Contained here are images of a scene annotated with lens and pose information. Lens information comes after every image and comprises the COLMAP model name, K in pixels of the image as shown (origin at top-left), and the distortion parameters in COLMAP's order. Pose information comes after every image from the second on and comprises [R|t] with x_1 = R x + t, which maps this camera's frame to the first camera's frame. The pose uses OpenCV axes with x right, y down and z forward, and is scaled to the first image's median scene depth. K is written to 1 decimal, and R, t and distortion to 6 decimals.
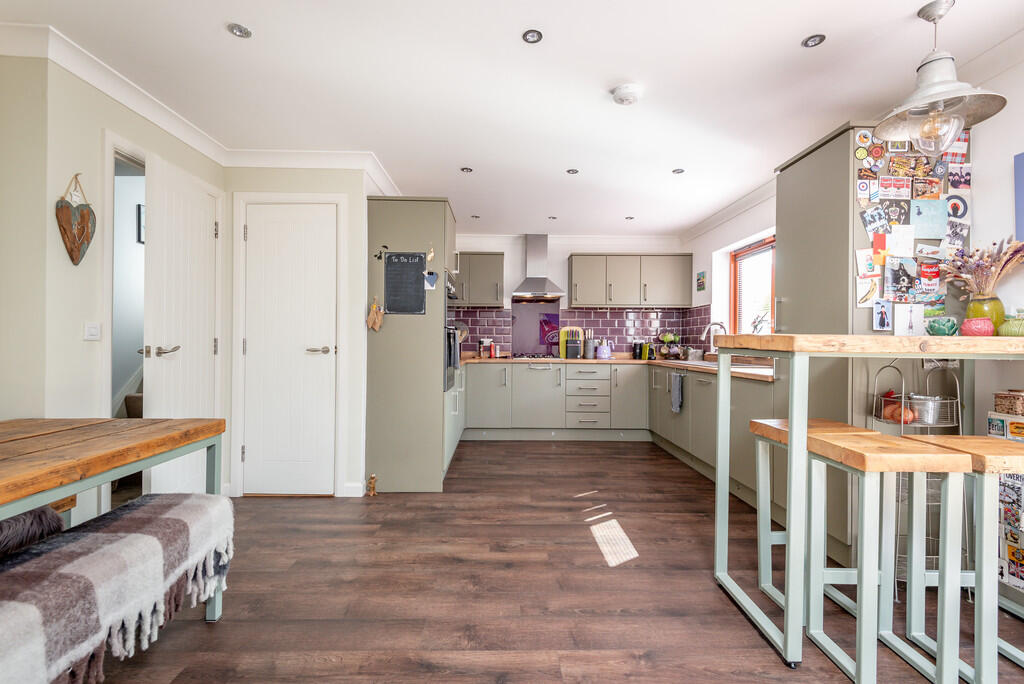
lens RADIAL K [[462.7, 0, 502.2], [0, 462.7, 342.8], [0, 0, 1]] dist [0.036702, -0.000416]
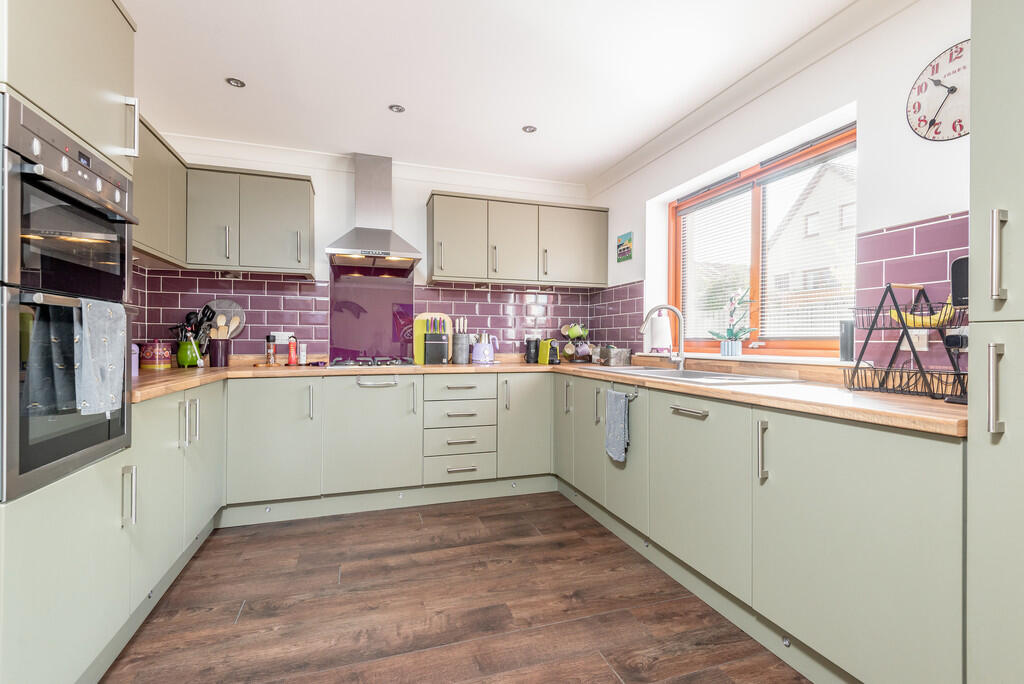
lens RADIAL K [[462.7, 0, 505.8], [0, 462.7, 340.6], [0, 0, 1]] dist [0.036702, -0.000416]
pose [[0.953189, -0.001444, 0.302372, 0.055135], [0.001022, 0.999998, 0.001554, 0.001482], [-0.302374, -0.001172, 0.953189, 0.380934]]
